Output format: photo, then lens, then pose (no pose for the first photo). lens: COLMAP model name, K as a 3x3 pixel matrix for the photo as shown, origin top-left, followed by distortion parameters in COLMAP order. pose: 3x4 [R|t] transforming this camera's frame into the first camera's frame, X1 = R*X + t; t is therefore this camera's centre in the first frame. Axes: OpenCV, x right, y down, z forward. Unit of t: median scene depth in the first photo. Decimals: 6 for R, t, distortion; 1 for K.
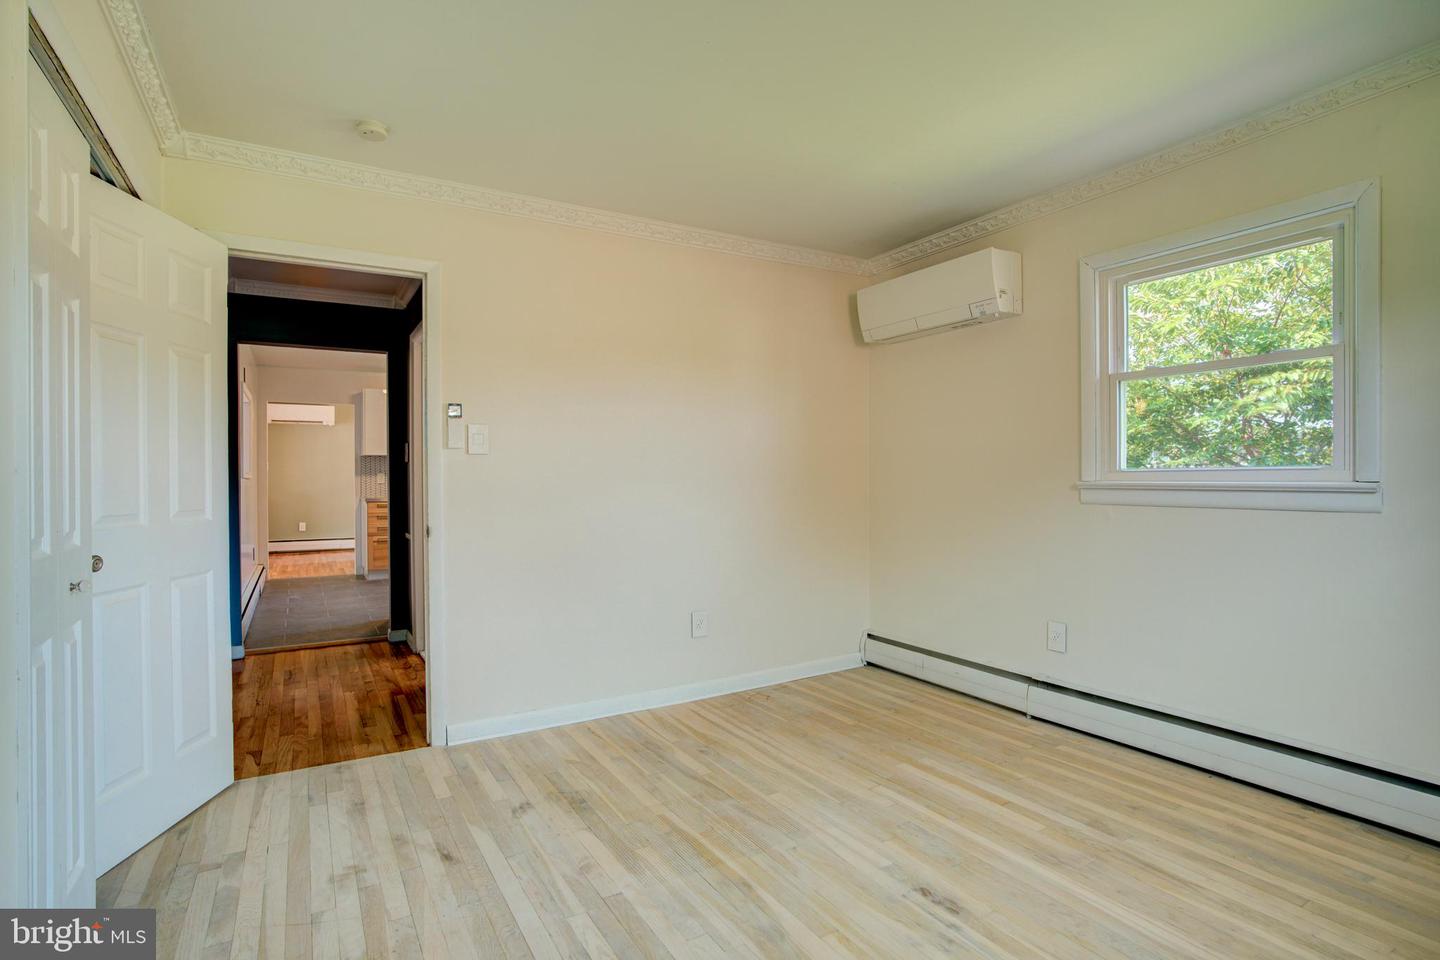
lens RADIAL K [[719.9, 0, 720.0], [0, 719.9, 480.0], [0, 0, 1]] dist [-0.005649, -0.000206]
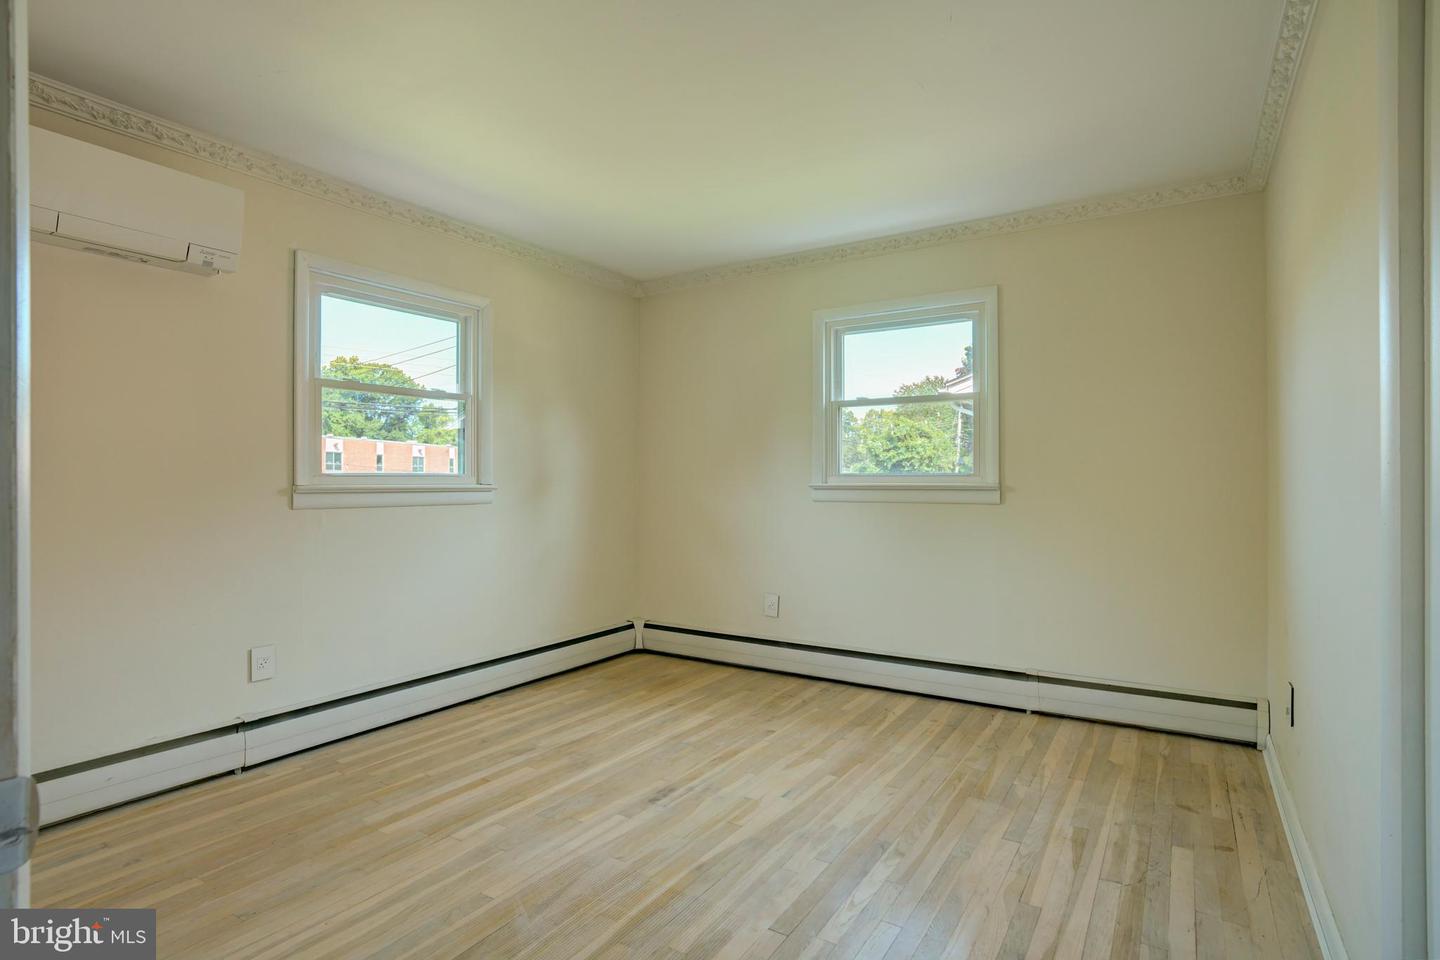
lens RADIAL K [[749.8, 0, 720.0], [0, 749.8, 480.0], [0, 0, 1]] dist [-0.000853, 0.000537]
pose [[-0.447761, 0.011109, 0.894084, -0.800159], [0.005188, 0.999938, -0.009825, 0.010620], [-0.894138, 0.000239, -0.447791, 1.224584]]
